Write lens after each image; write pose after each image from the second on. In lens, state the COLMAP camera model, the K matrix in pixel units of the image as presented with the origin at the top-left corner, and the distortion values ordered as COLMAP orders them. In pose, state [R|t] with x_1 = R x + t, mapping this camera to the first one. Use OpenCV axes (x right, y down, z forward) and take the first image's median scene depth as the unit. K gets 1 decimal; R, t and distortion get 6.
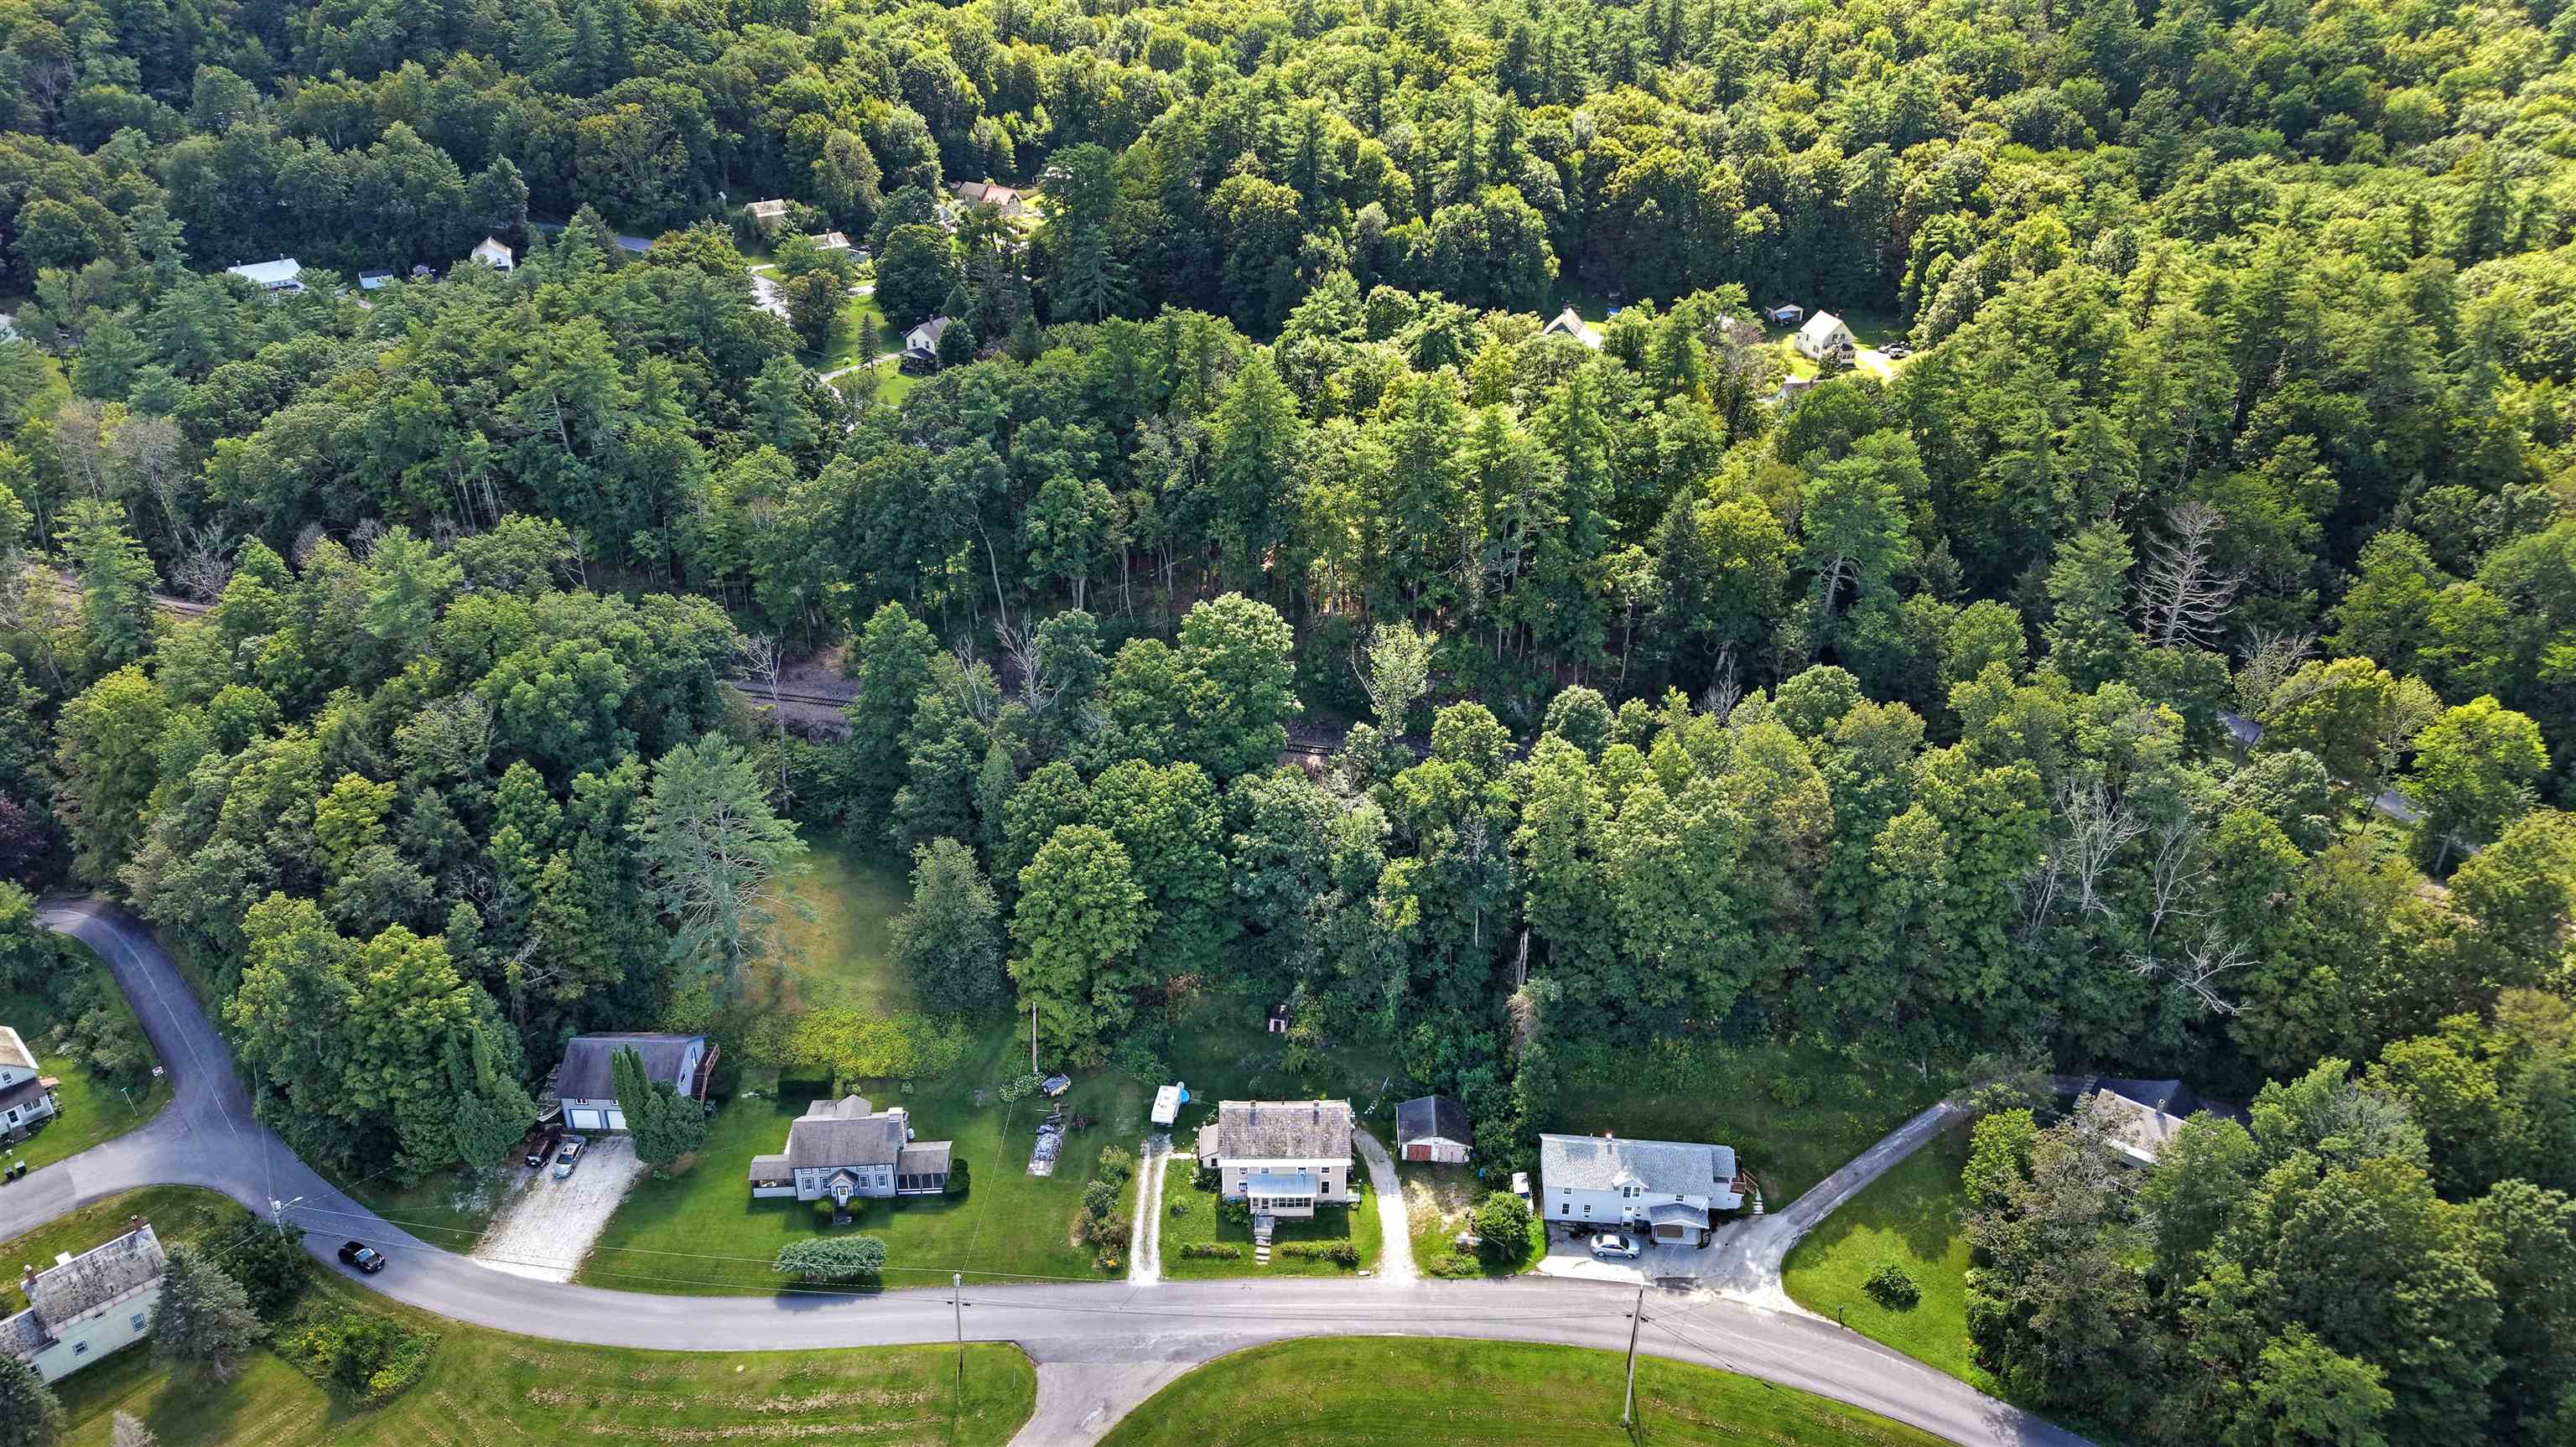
lens RADIAL K [[1727.9, 0, 1301.0], [0, 1727.9, 720.7], [0, 0, 1]] dist [0.069672, -0.051918]
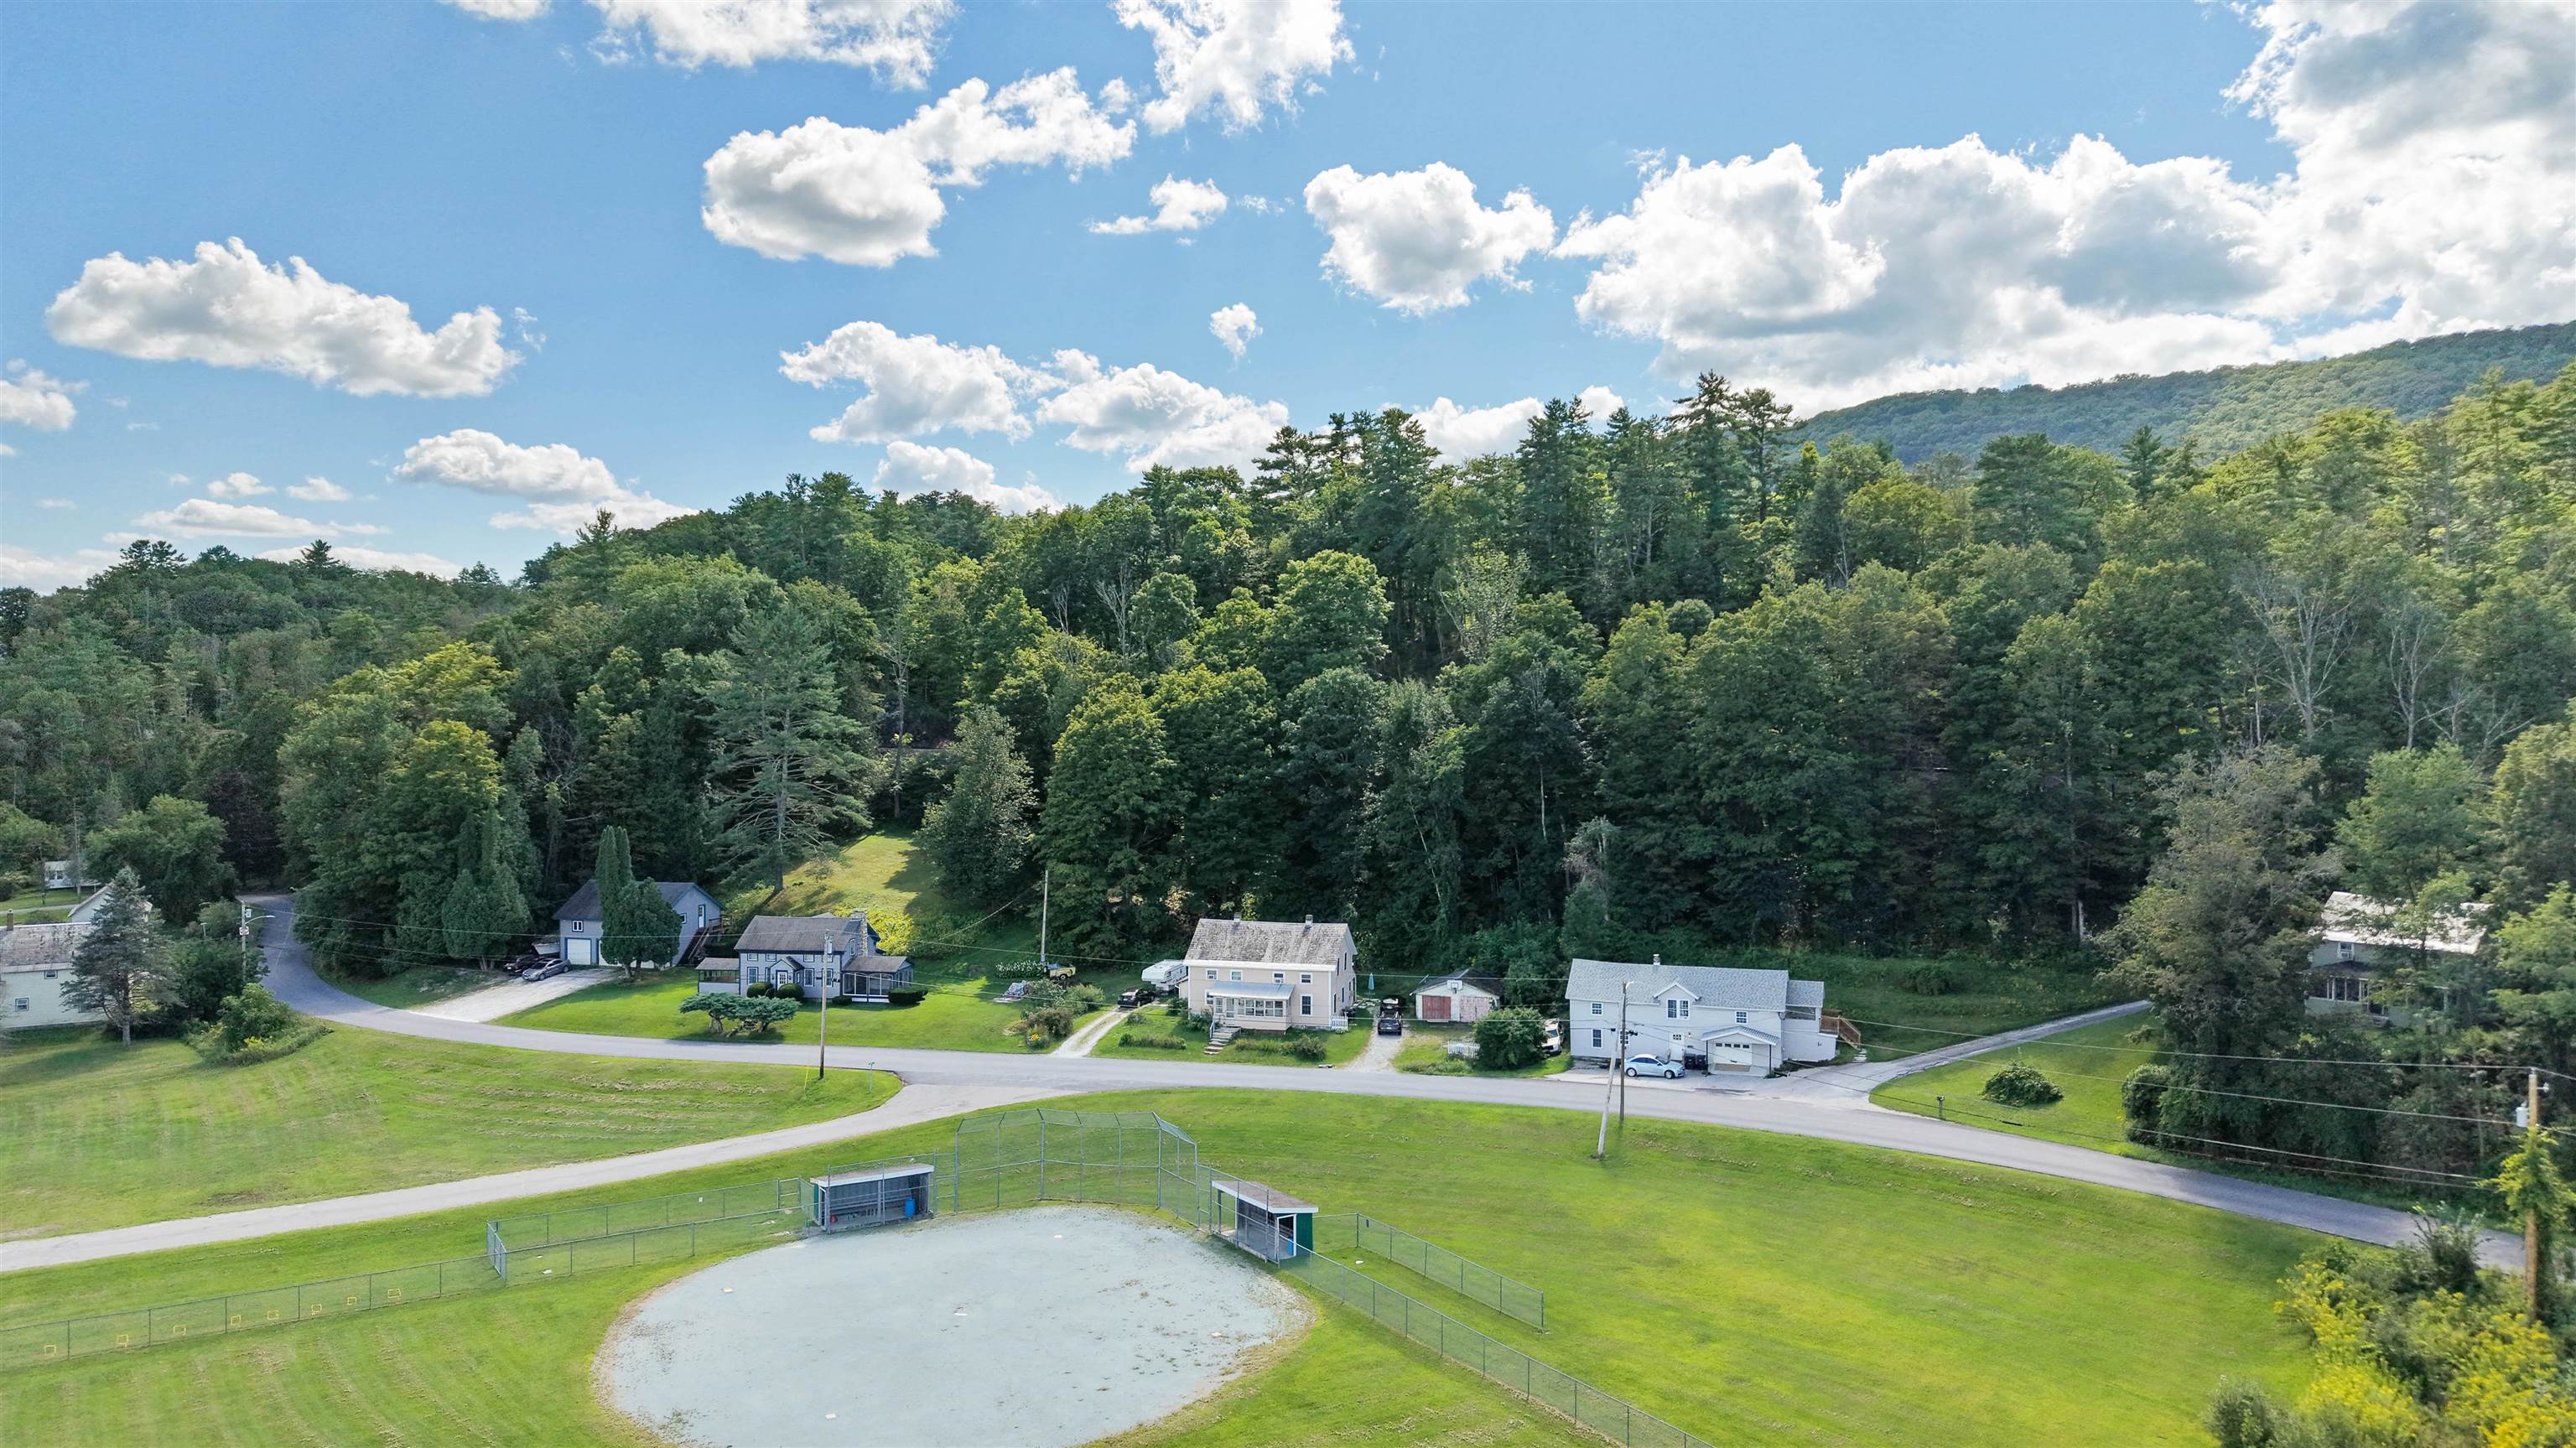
lens RADIAL K [[1728.0, 0, 1301.0], [0, 1728.0, 721.2], [0, 0, 1]] dist [0.069672, -0.051918]
pose [[0.965624, -0.017802, -0.259334, 0.231105], [-0.099667, 0.896052, -0.432616, 0.510454], [0.240078, 0.443591, 0.863475, 0.224209]]
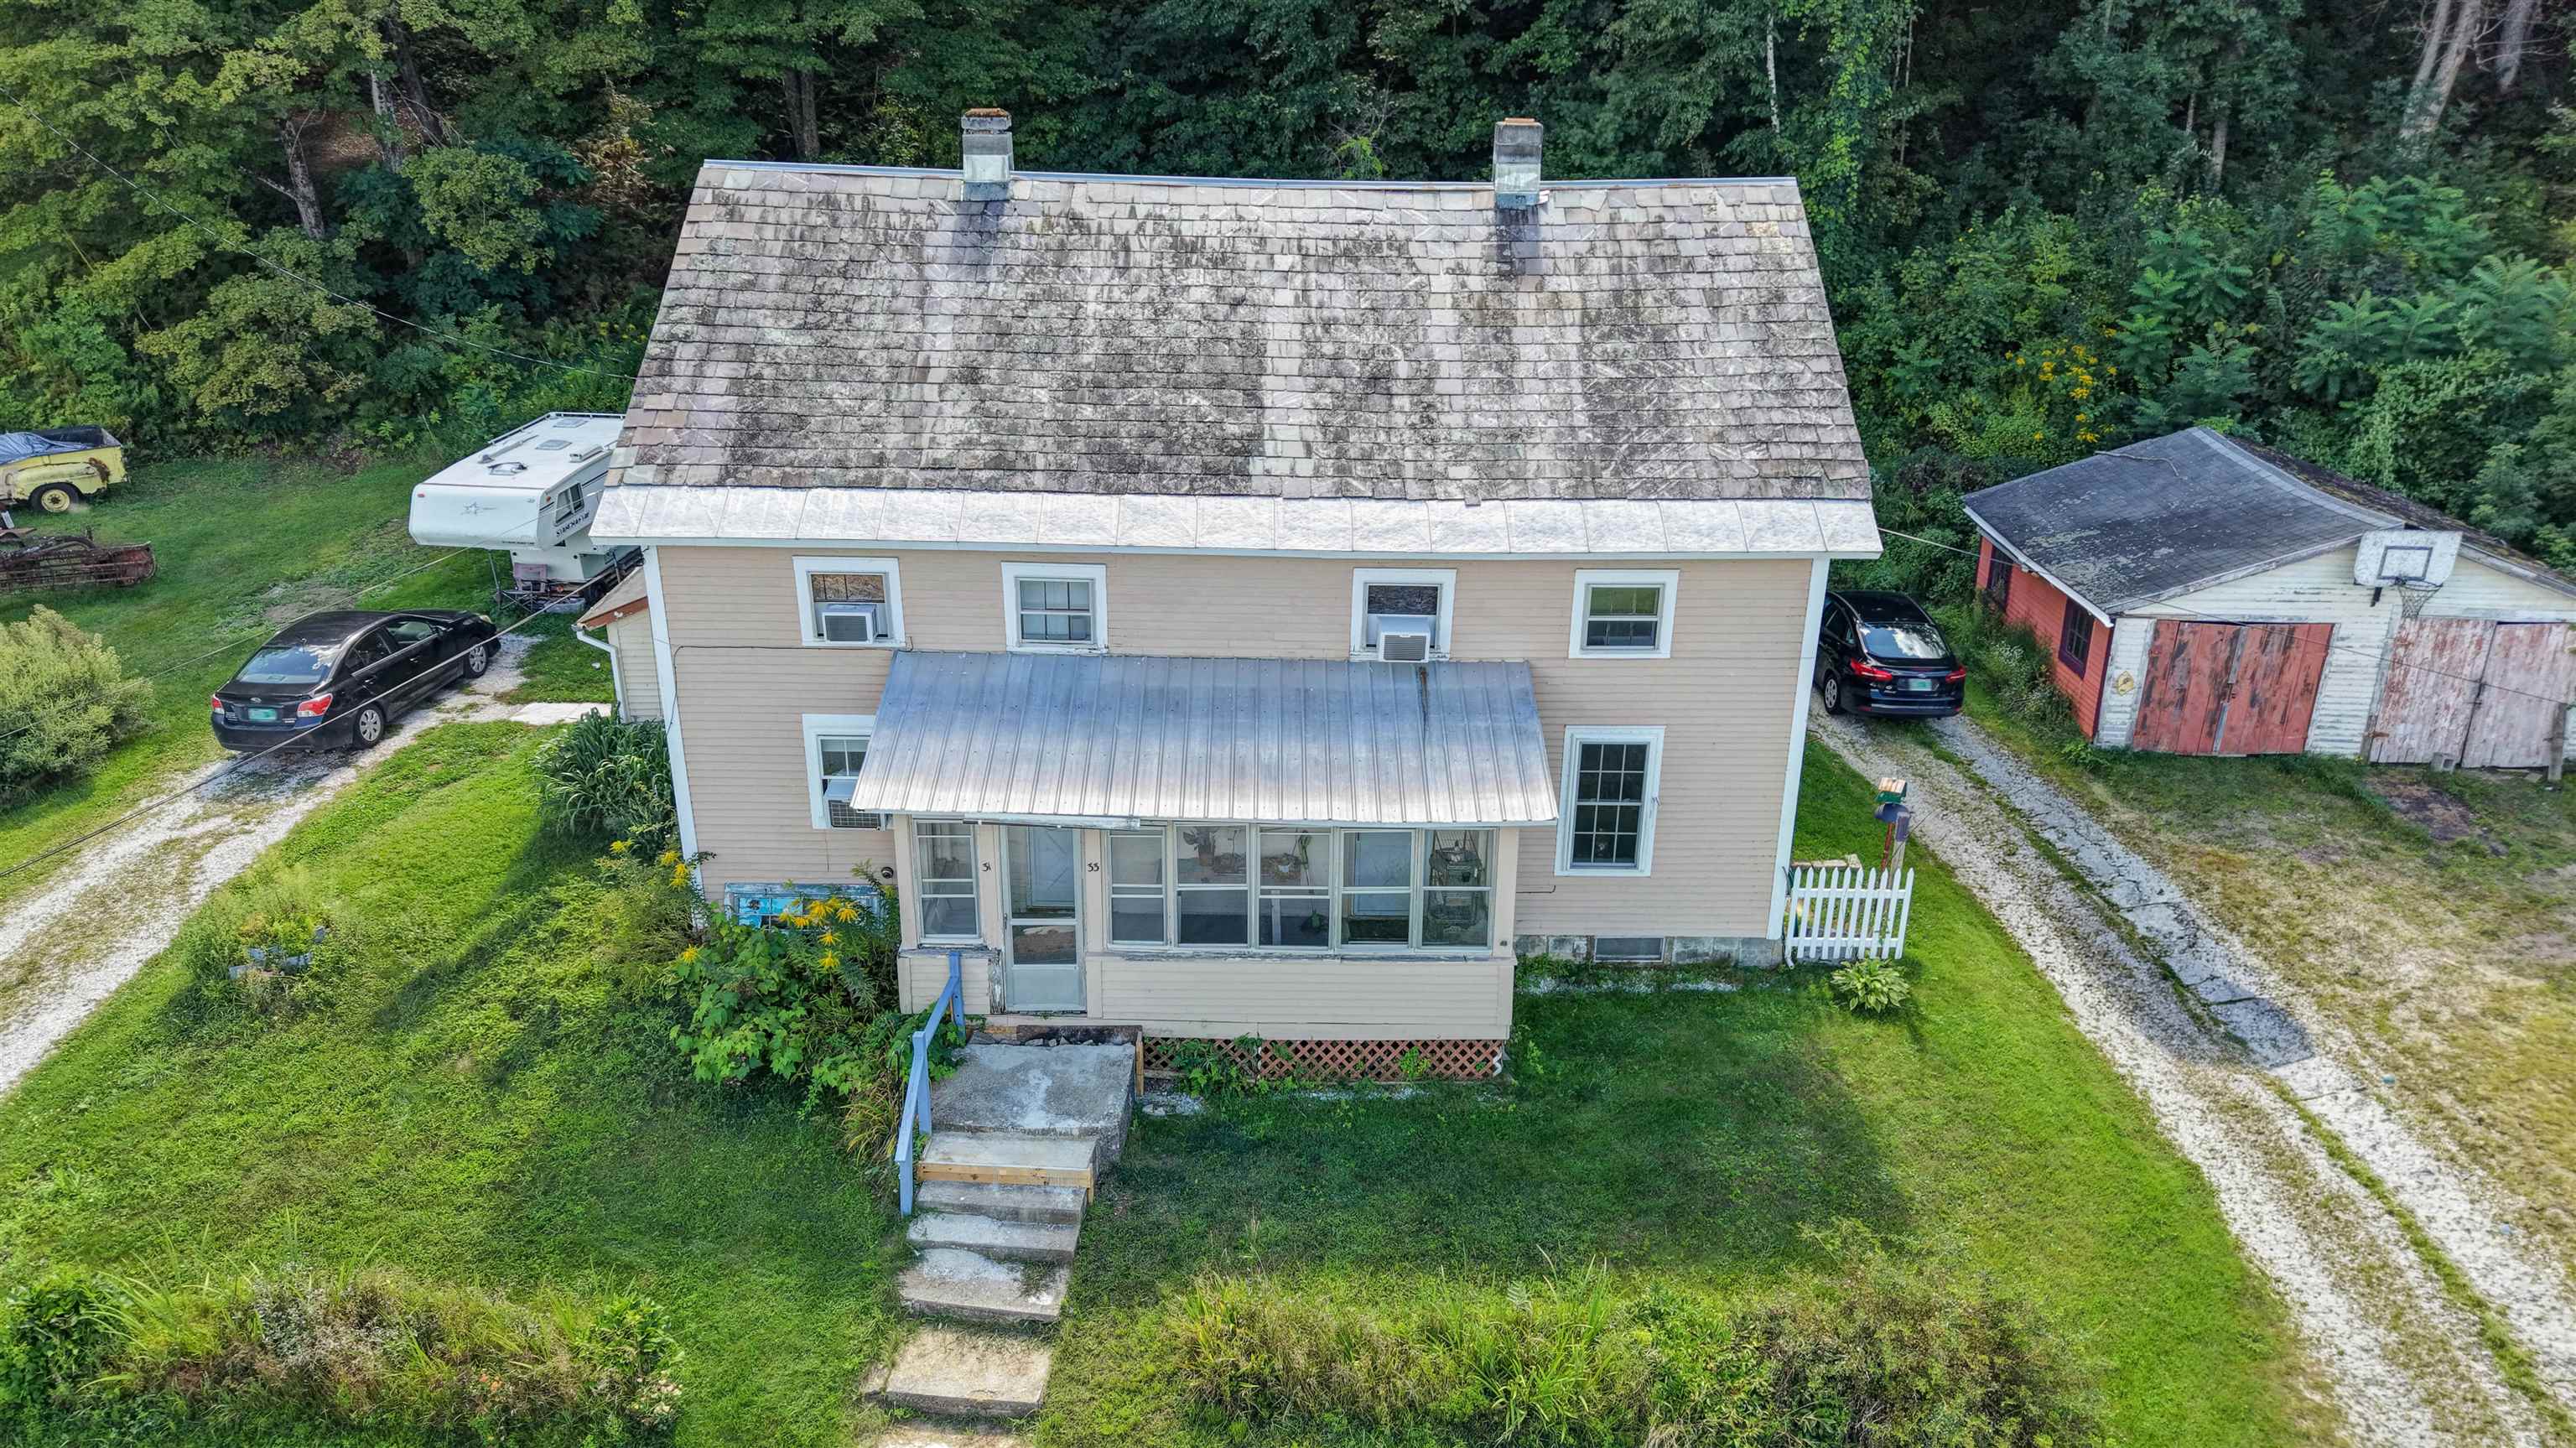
lens RADIAL K [[1728.0, 0, 1301.0], [0, 1728.0, 721.2], [0, 0, 1]] dist [0.069672, -0.051918]
pose [[0.999736, -0.003157, -0.022776, -0.003191], [0.001192, 0.996313, -0.085790, 0.275331], [0.022963, 0.085740, 0.996053, 0.896463]]
